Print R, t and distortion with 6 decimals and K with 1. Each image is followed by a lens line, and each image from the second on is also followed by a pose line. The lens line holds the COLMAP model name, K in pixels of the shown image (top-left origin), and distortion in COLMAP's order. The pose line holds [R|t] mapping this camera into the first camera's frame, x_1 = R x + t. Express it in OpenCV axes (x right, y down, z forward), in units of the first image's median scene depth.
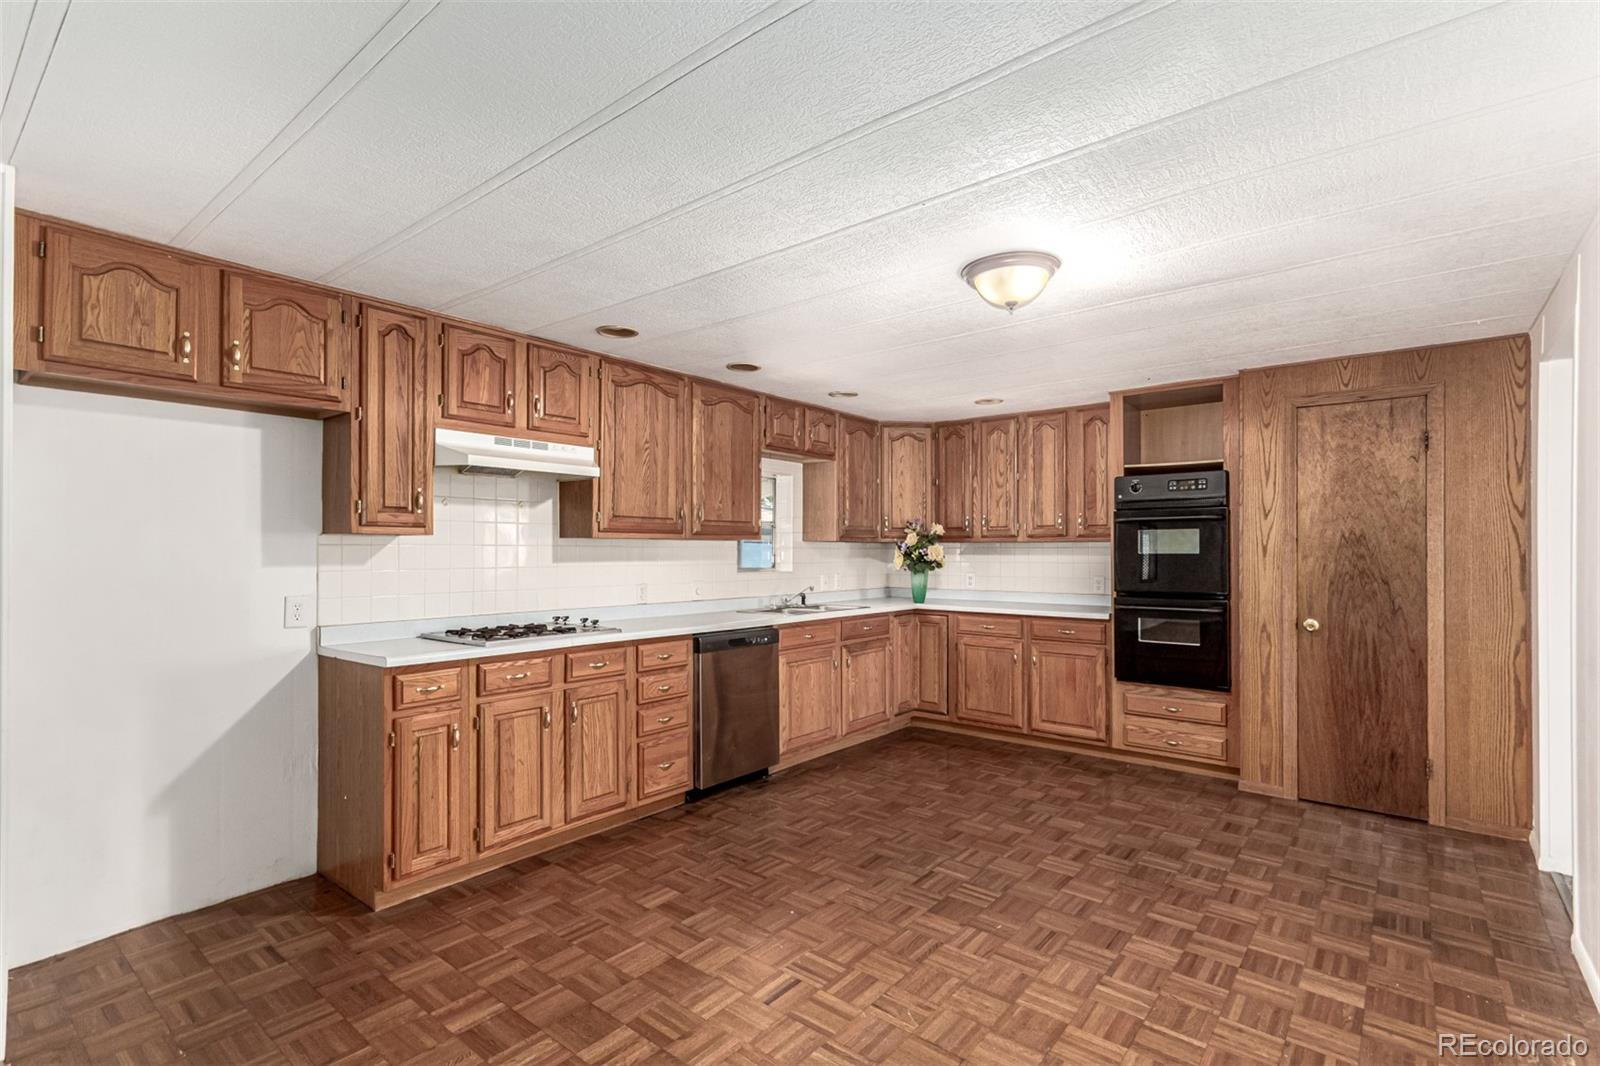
lens RADIAL K [[738.6, 0, 806.2], [0, 738.6, 540.7], [0, 0, 1]] dist [0.010077, -0.000470]
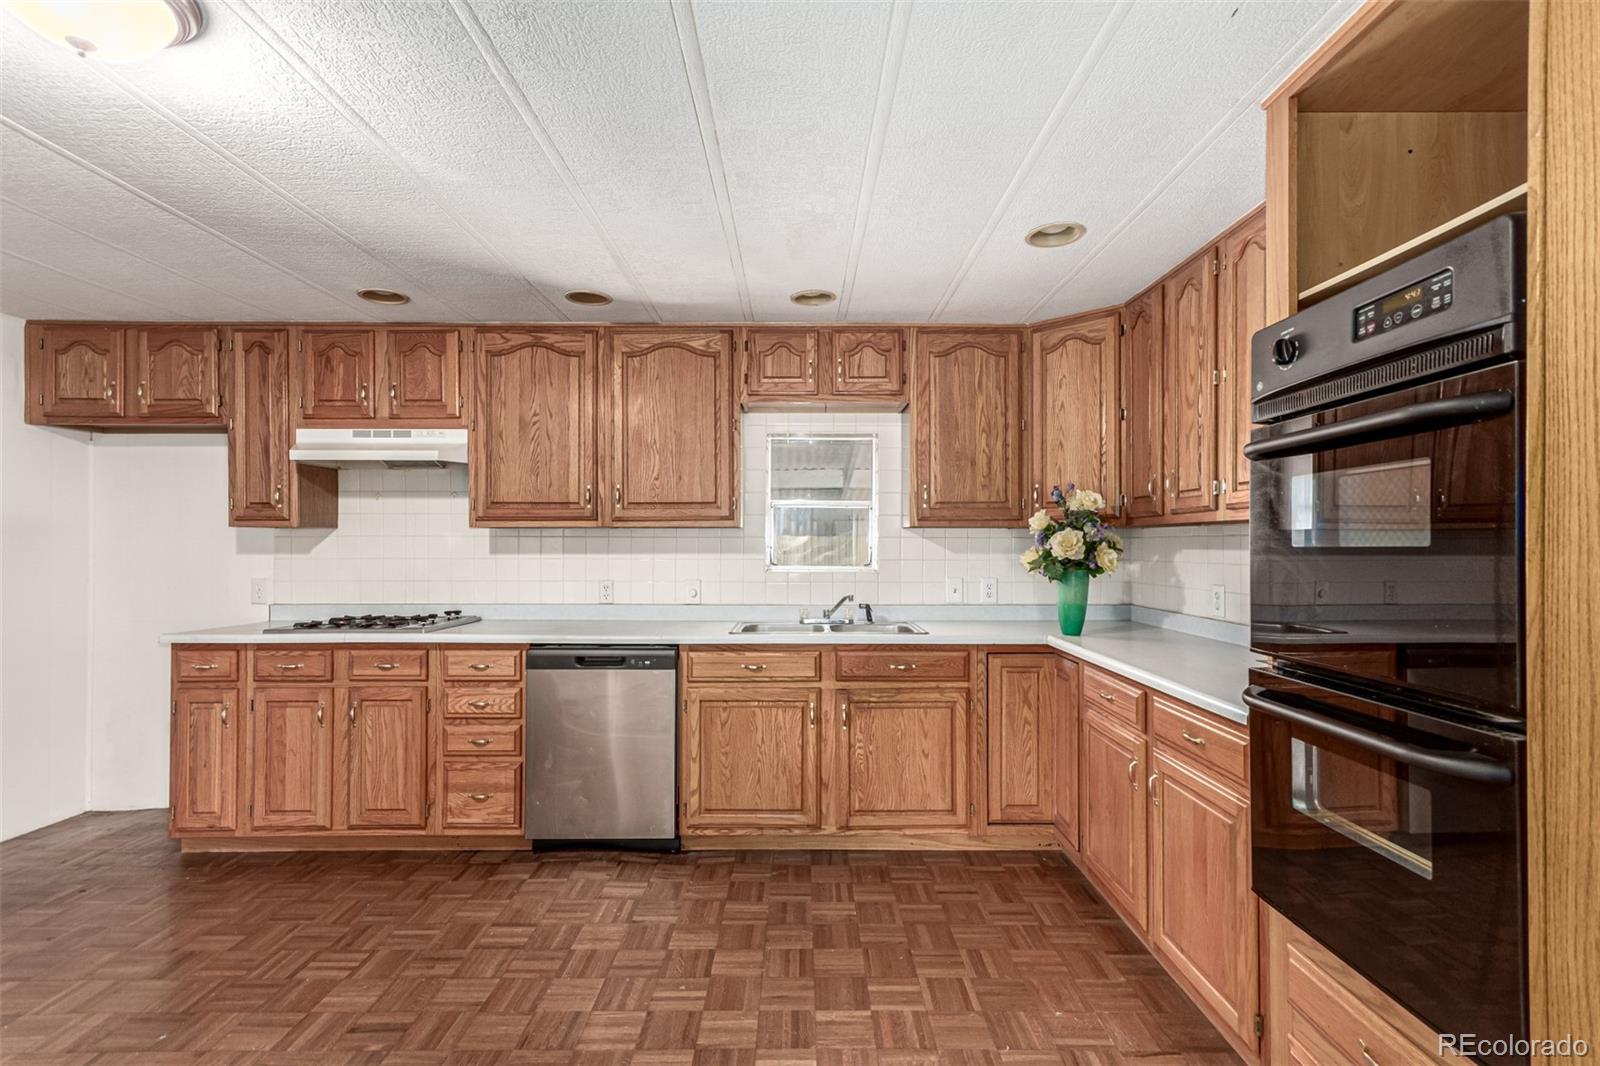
lens RADIAL K [[738.6, 0, 806.2], [0, 738.6, 539.3], [0, 0, 1]] dist [0.010077, -0.000470]
pose [[0.639336, -0.004099, -0.768917, 0.717019], [0.011113, 0.999931, 0.003911, 0.012443], [0.768847, -0.011045, 0.639337, 0.771278]]
